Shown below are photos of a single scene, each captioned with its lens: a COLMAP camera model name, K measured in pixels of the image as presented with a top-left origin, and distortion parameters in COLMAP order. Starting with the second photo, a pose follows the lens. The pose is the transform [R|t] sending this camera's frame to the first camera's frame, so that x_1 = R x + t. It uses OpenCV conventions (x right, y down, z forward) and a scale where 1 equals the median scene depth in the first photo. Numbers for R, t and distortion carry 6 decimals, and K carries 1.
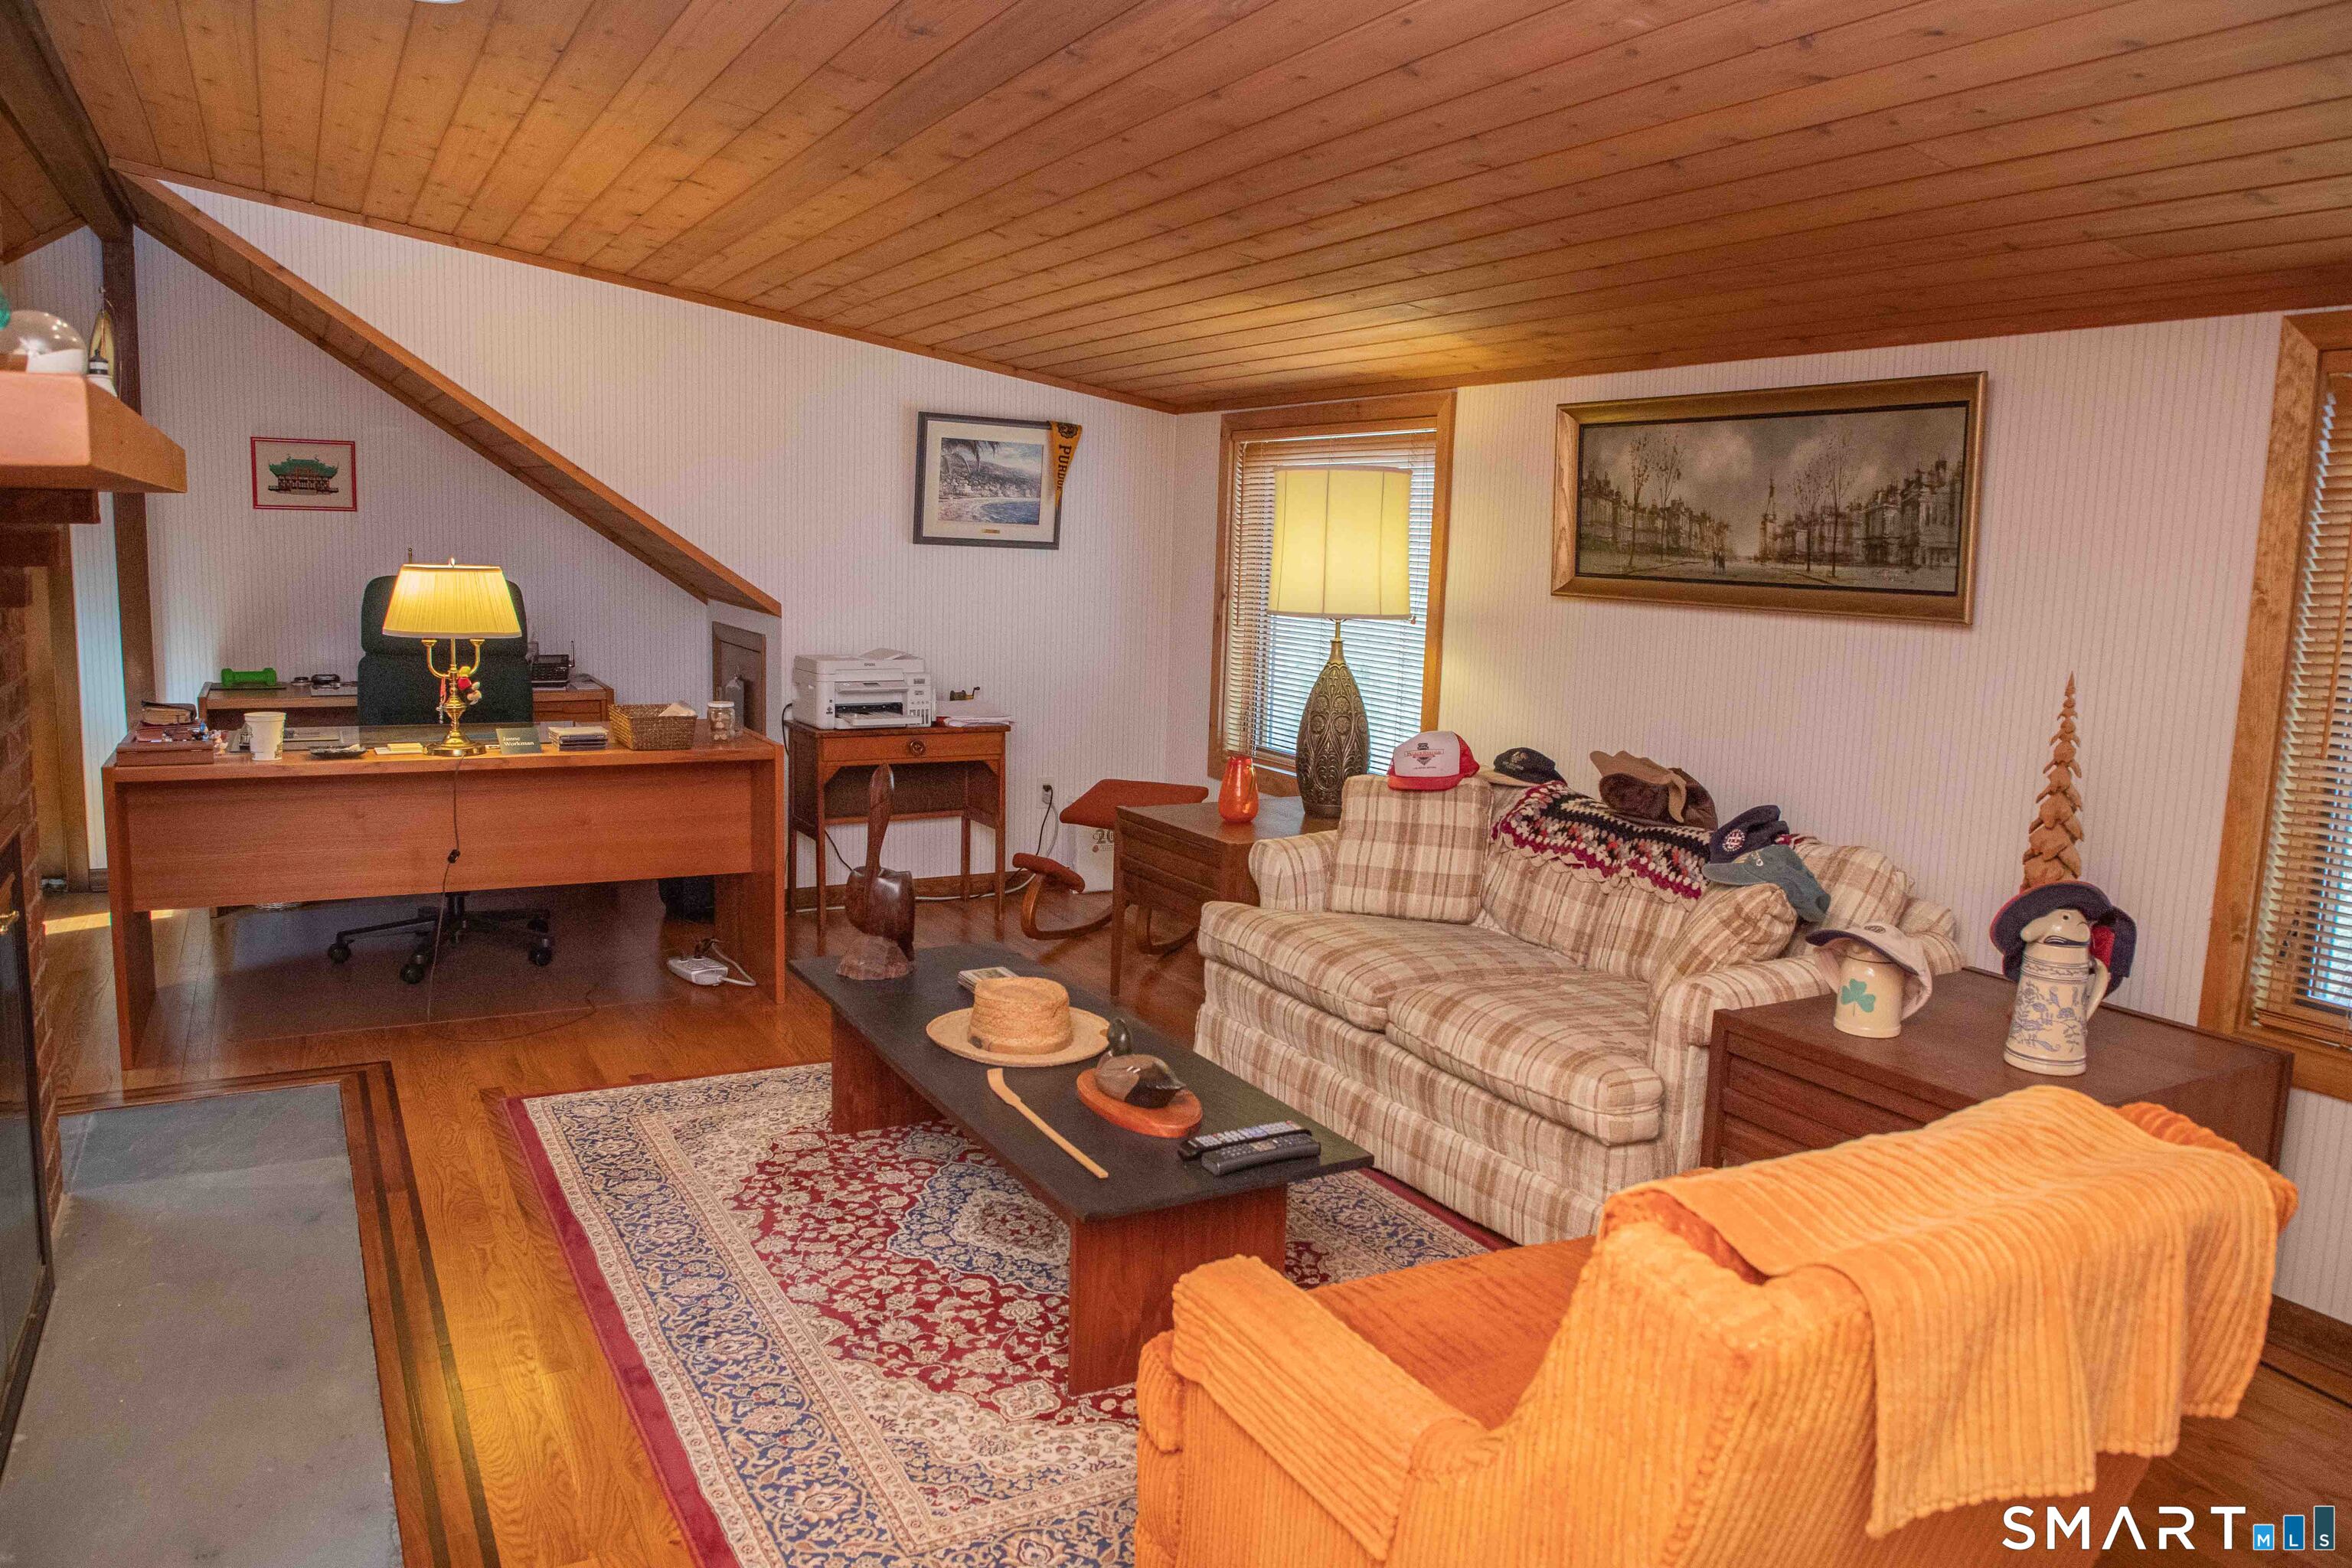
lens RADIAL K [[1674.2, 0, 1195.0], [0, 1674.2, 782.0], [0, 0, 1]] dist [-0.080258, 0.041782]
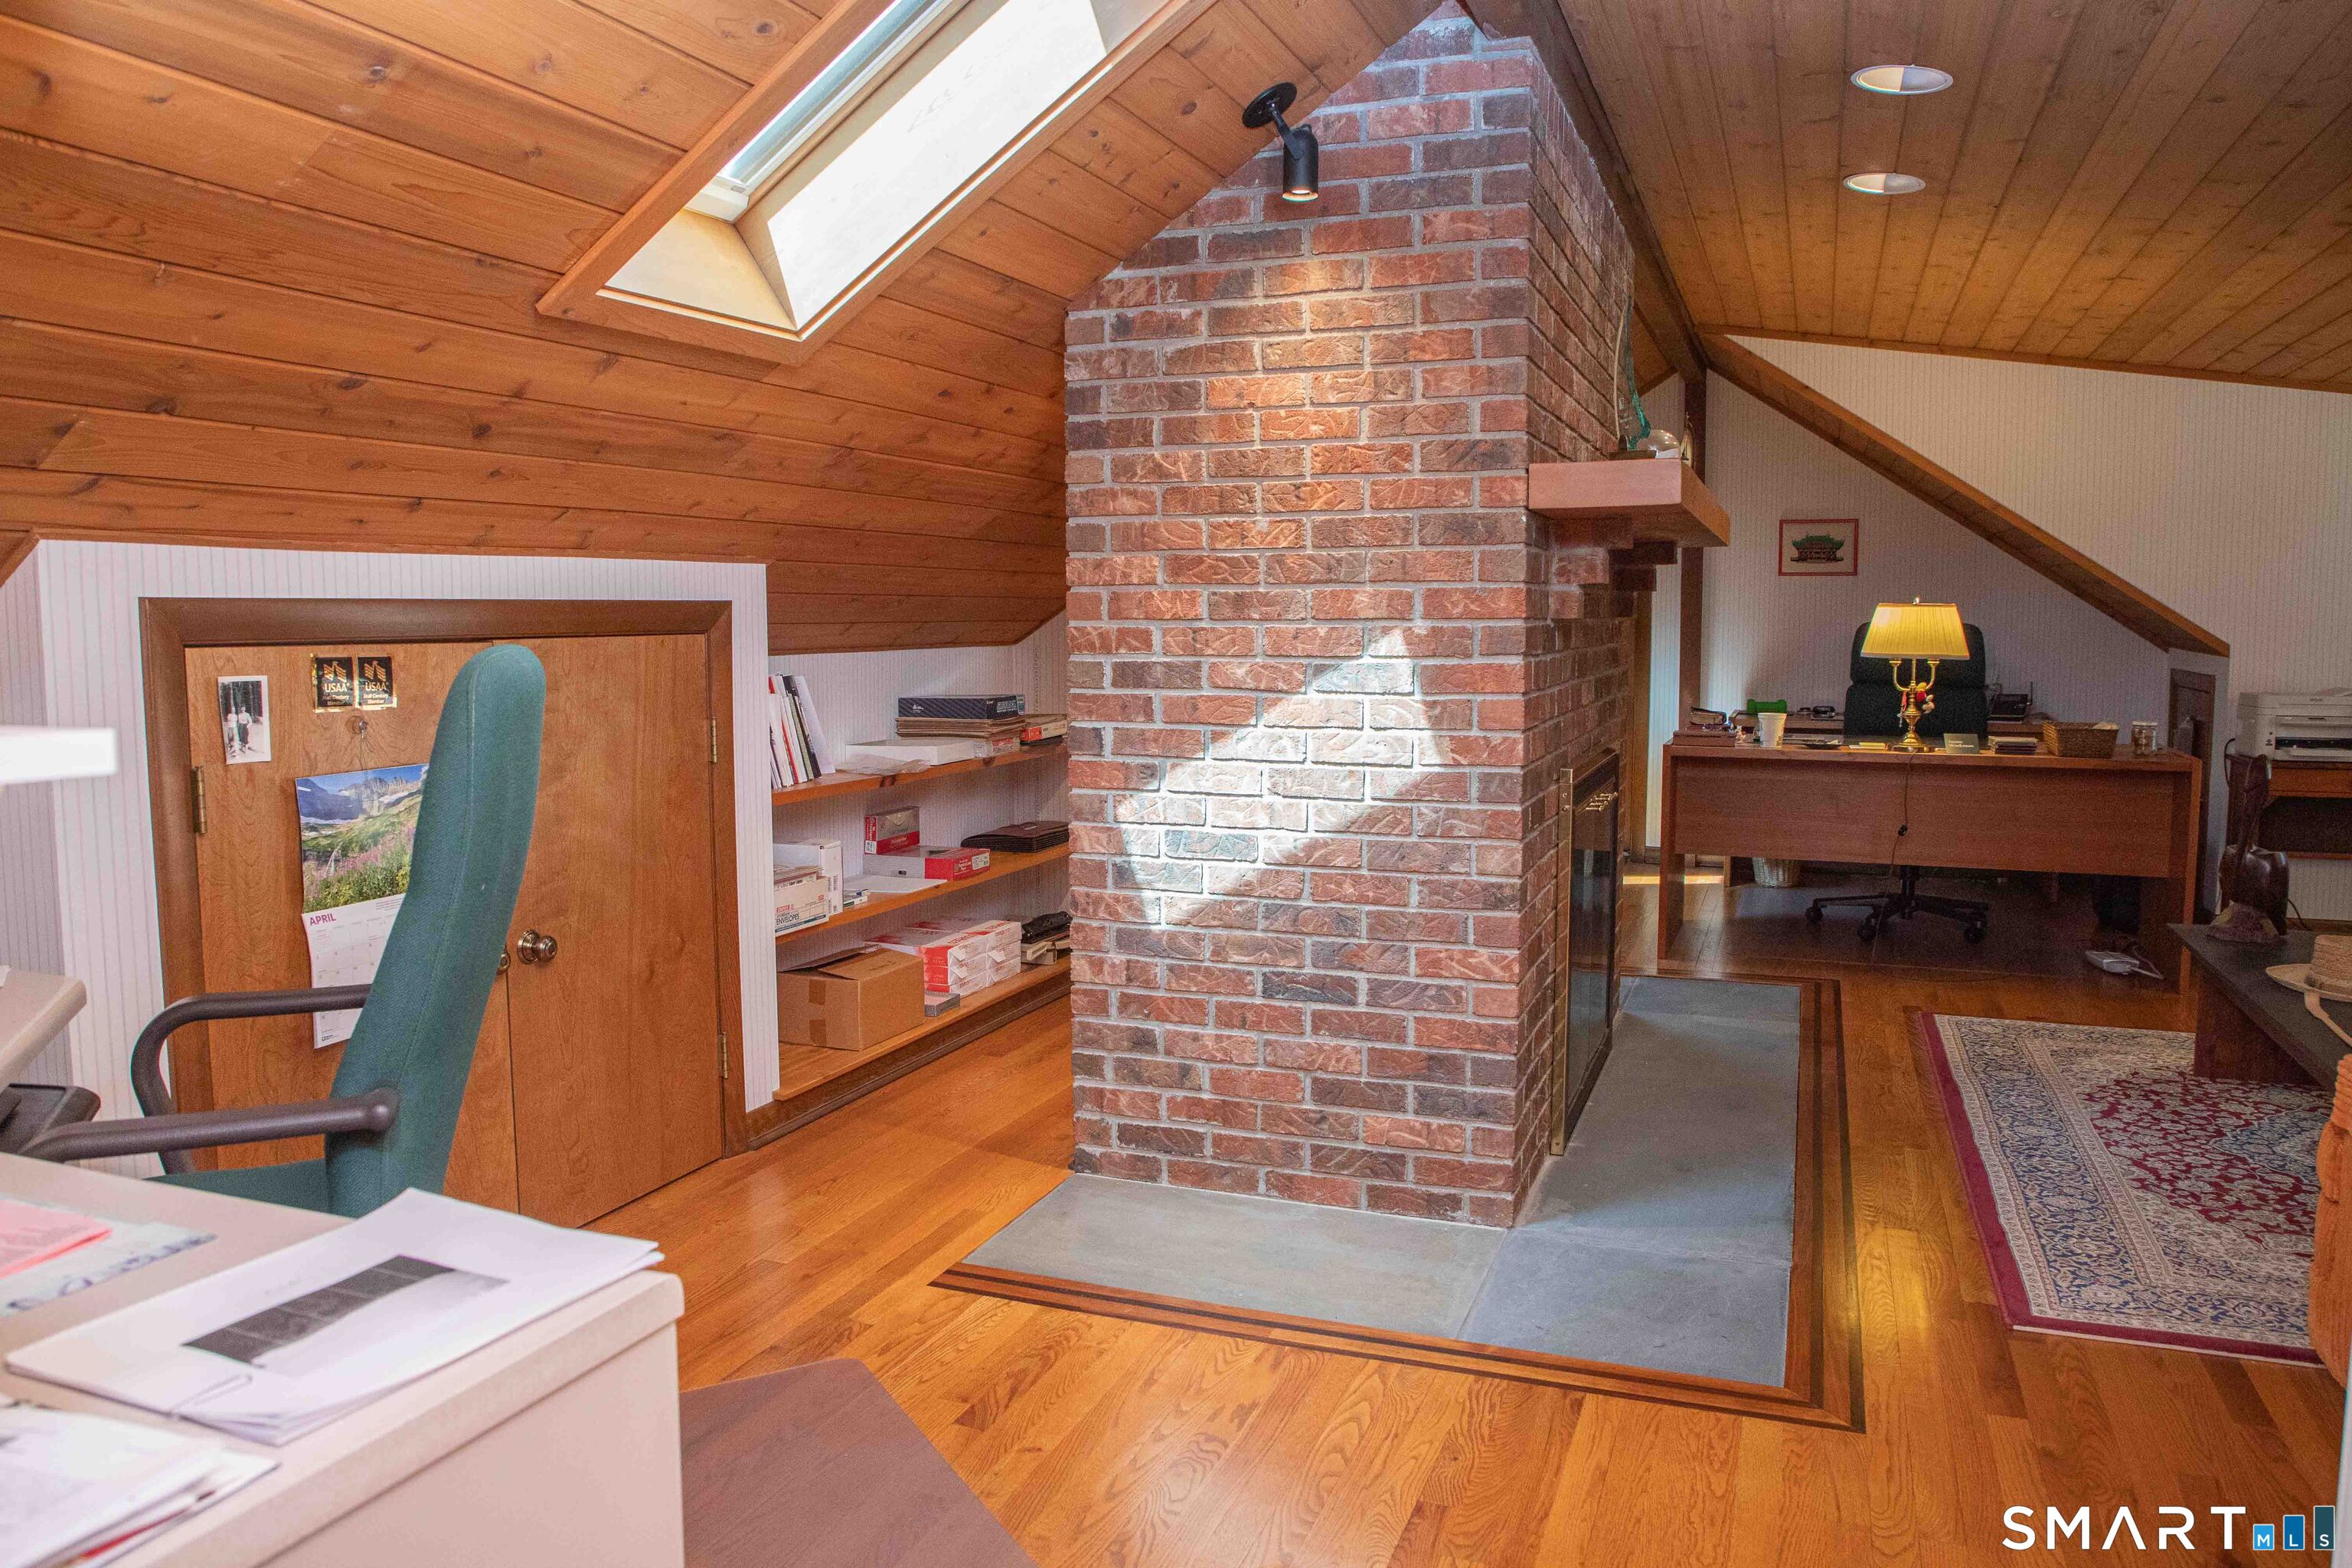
lens RADIAL K [[1674.2, 0, 1195.0], [0, 1674.2, 782.0], [0, 0, 1]] dist [-0.080258, 0.041782]
pose [[0.651245, 0.041375, -0.757739, 0.201067], [-0.084880, 0.996218, -0.018554, 0.098024], [0.754106, 0.076400, 0.652294, -0.309715]]
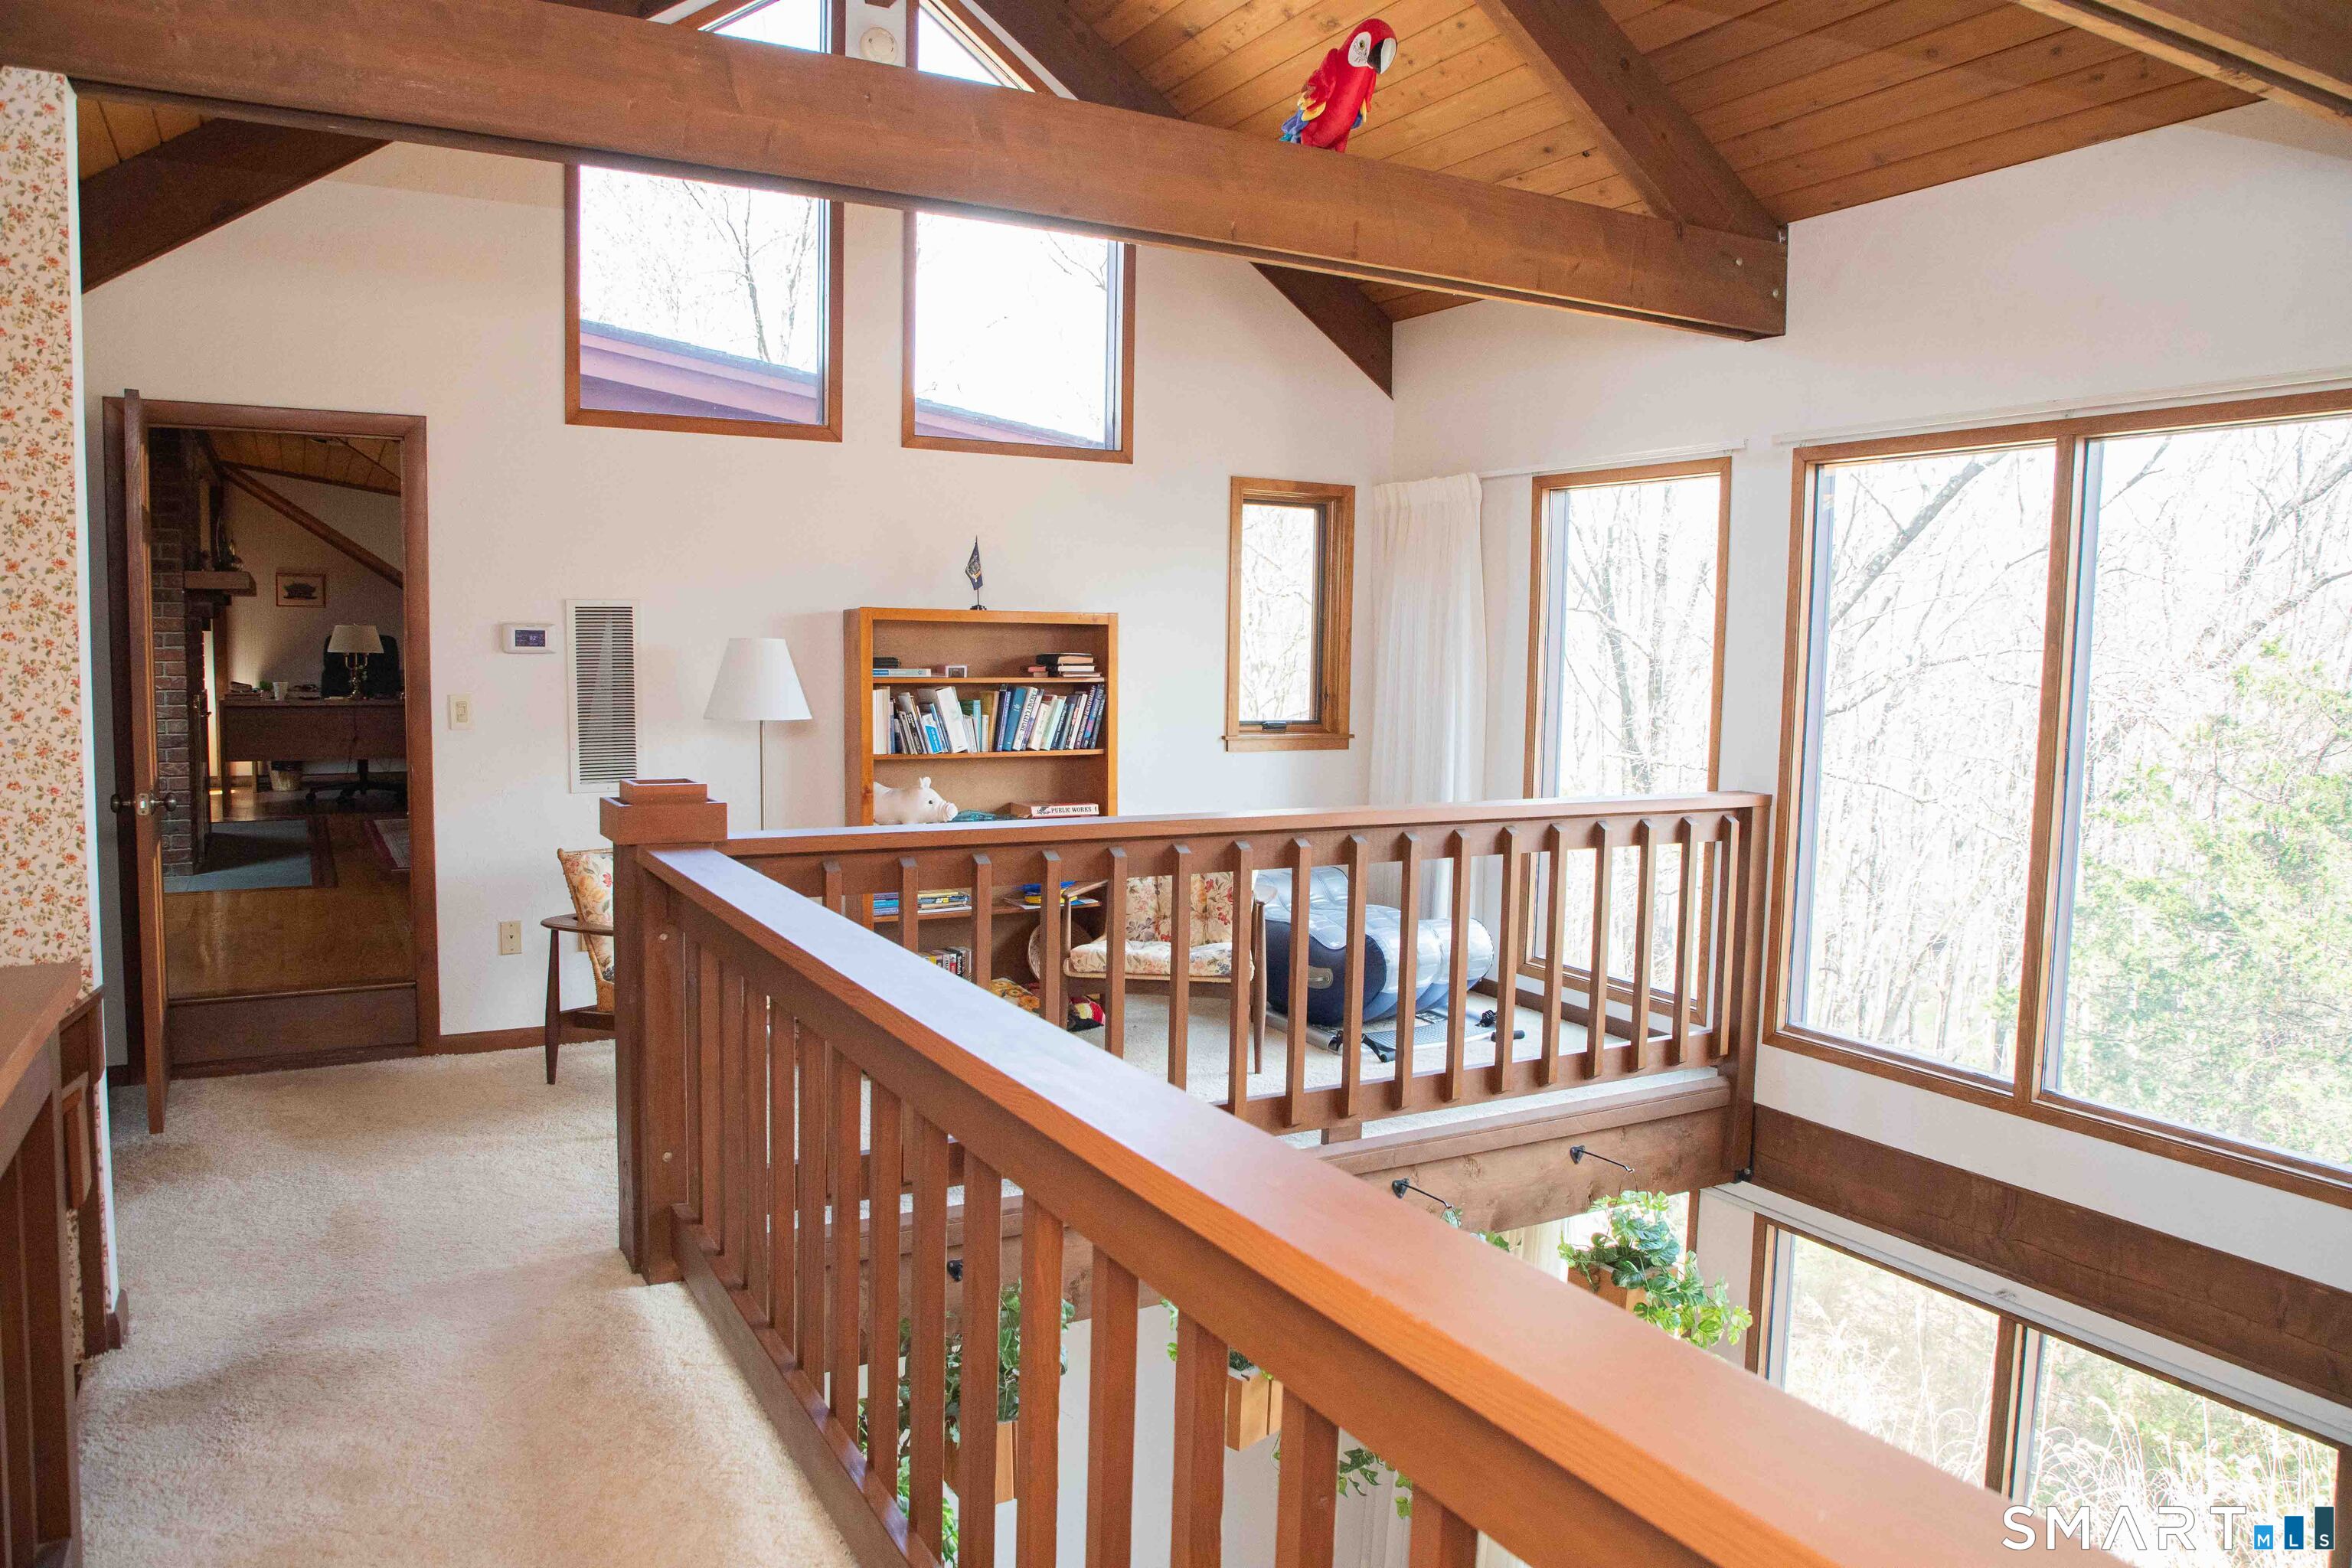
lens RADIAL K [[1614.2, 0, 1176.0], [0, 1614.2, 784.0], [0, 0, 1]] dist [0.000077, -0.072359]
pose [[0.999837, -0.015456, -0.009372, 1.007627], [0.014864, 0.998075, -0.060215, 0.341303], [0.010285, 0.060066, 0.998141, -1.739168]]
